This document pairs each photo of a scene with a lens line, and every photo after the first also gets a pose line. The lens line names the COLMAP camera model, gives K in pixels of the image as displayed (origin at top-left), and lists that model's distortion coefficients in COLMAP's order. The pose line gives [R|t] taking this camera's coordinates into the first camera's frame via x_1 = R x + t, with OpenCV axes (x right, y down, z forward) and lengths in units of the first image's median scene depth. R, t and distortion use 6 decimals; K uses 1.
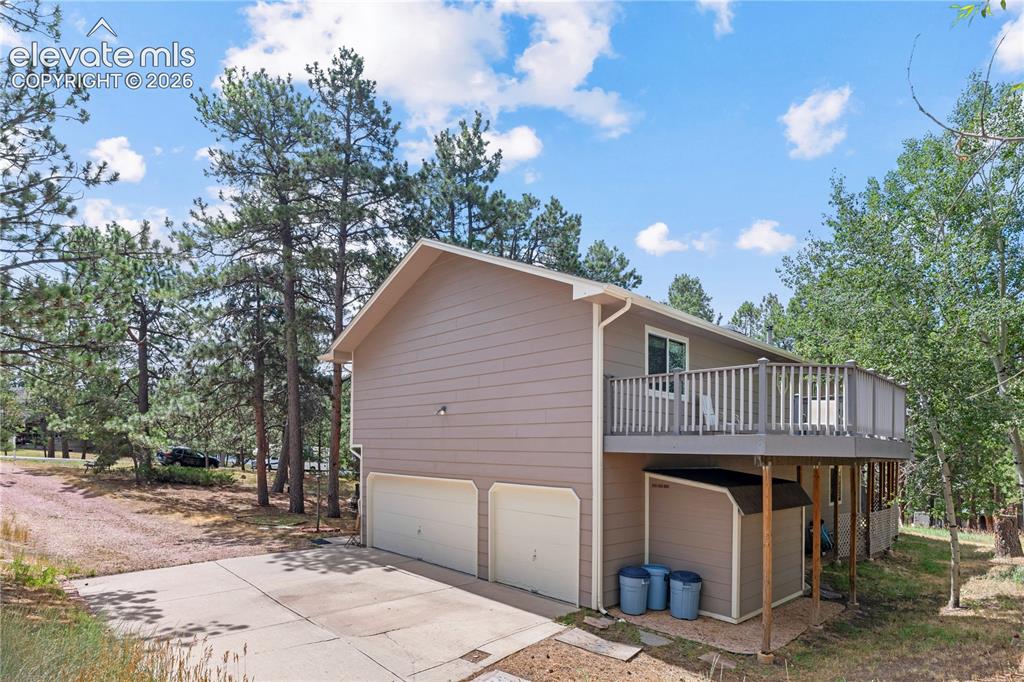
lens RADIAL K [[524.5, 0, 495.6], [0, 524.5, 382.1], [0, 0, 1]] dist [-0.001573, -0.000319]
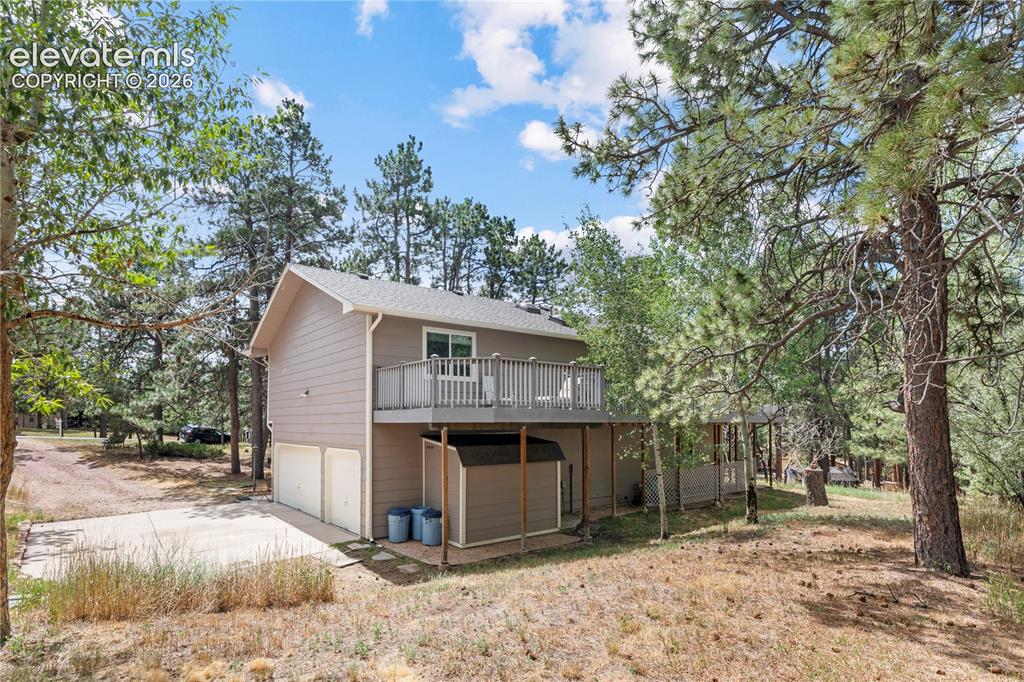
lens RADIAL K [[519.2, 0, 512.1], [0, 519.2, 335.2], [0, 0, 1]] dist [-0.000380, -0.001622]
pose [[0.995467, -0.038110, -0.087143, 0.566551], [0.034724, 0.998594, -0.040049, -0.022609], [0.088546, 0.036841, 0.995391, -0.265473]]
